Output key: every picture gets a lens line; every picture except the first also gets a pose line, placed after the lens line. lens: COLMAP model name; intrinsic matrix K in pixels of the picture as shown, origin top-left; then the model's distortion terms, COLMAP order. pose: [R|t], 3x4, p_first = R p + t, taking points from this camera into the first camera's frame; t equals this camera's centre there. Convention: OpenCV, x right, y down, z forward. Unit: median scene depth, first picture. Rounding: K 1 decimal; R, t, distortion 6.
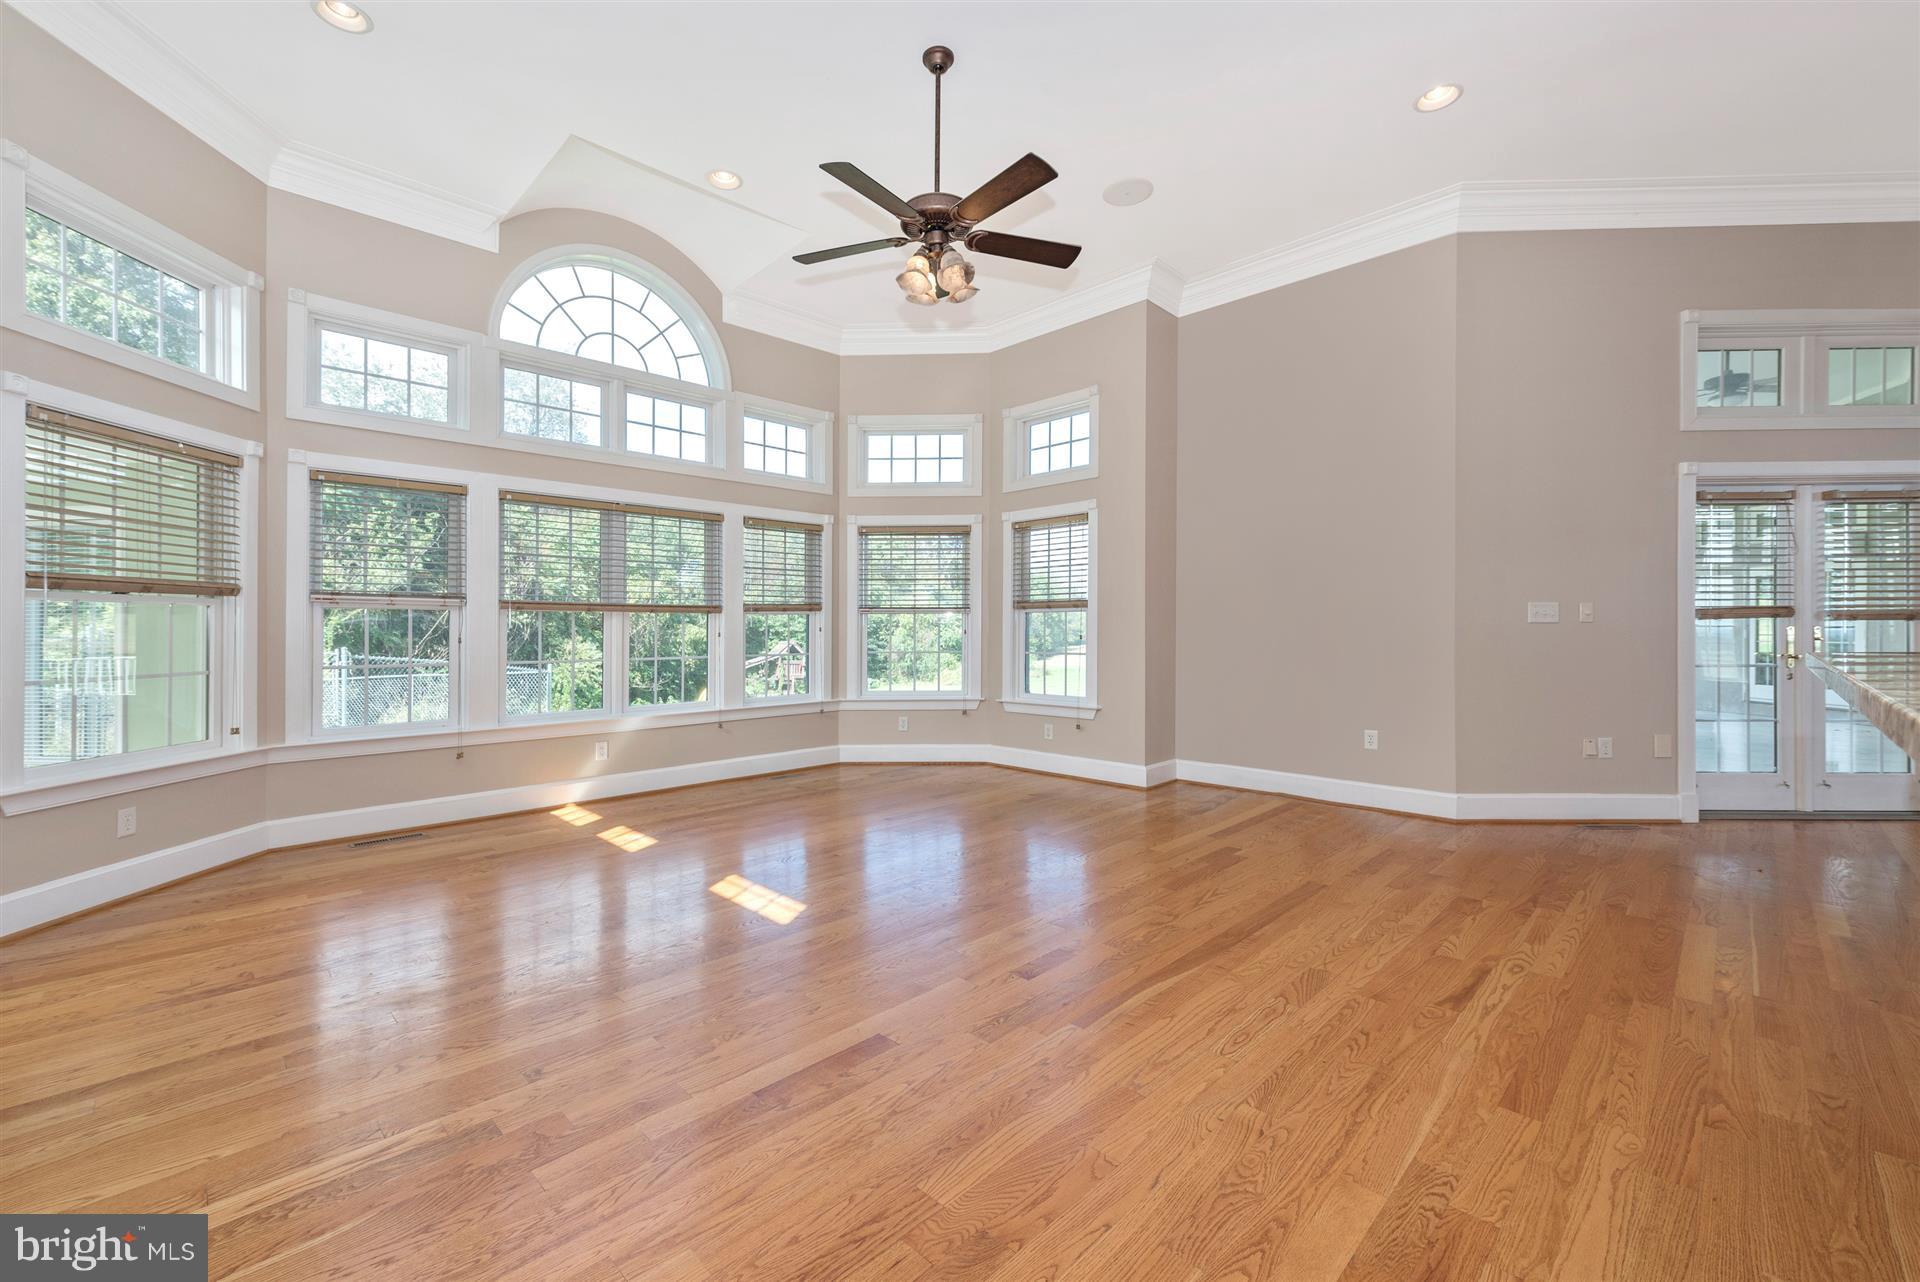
lens RADIAL K [[742.3, 0, 934.3], [0, 742.3, 629.5], [0, 0, 1]] dist [0.009039, -0.000098]
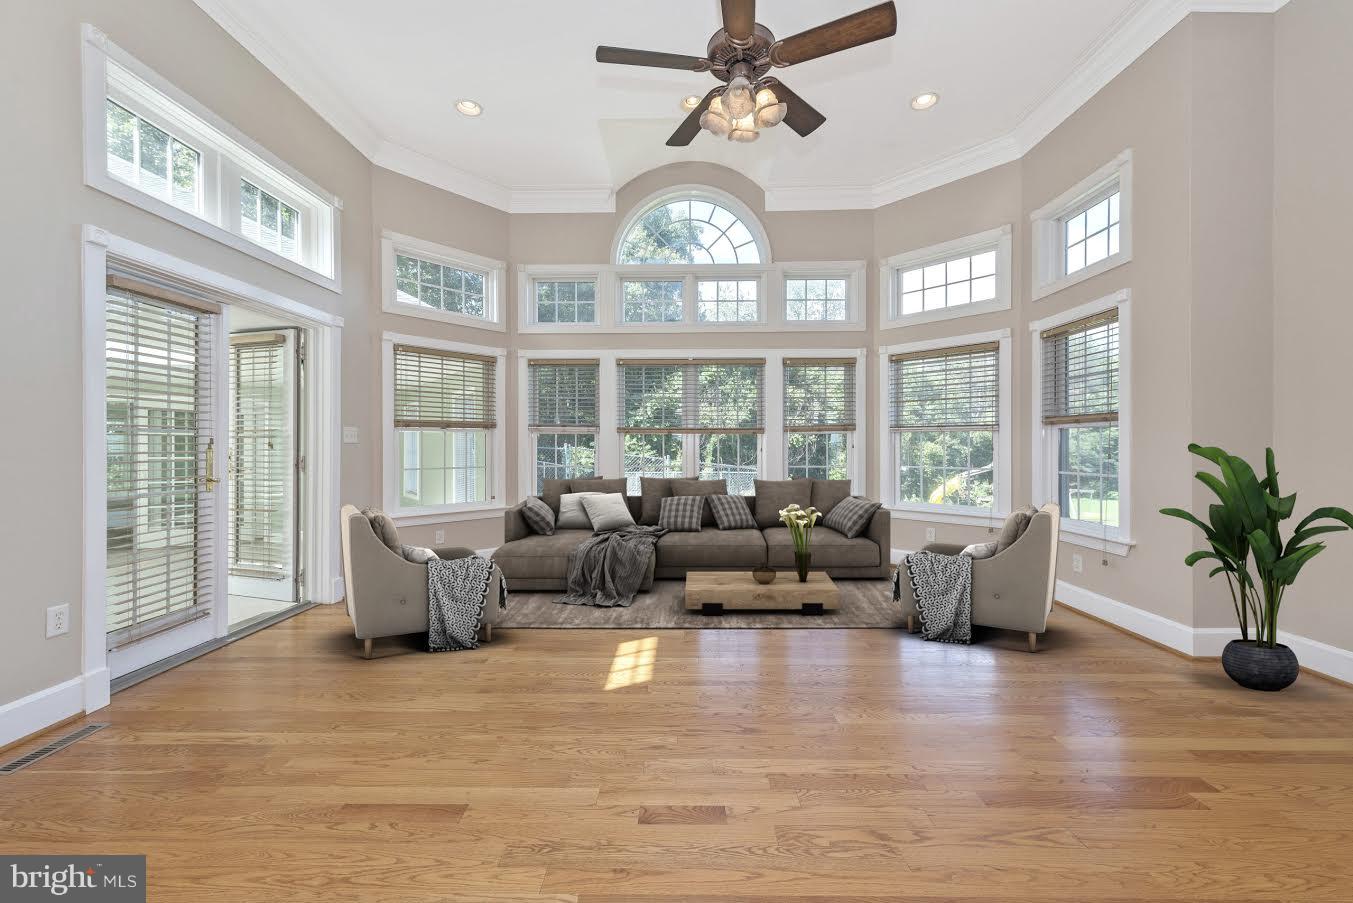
lens RADIAL K [[528.5, 0, 678.4], [0, 528.5, 442.9], [0, 0, 1]] dist [0.008479, -0.000249]
pose [[0.727256, -0.002164, -0.686363, 0.231204], [-0.001643, 0.999987, -0.004894, -0.000830], [0.686364, 0.004686, 0.727243, 0.205374]]
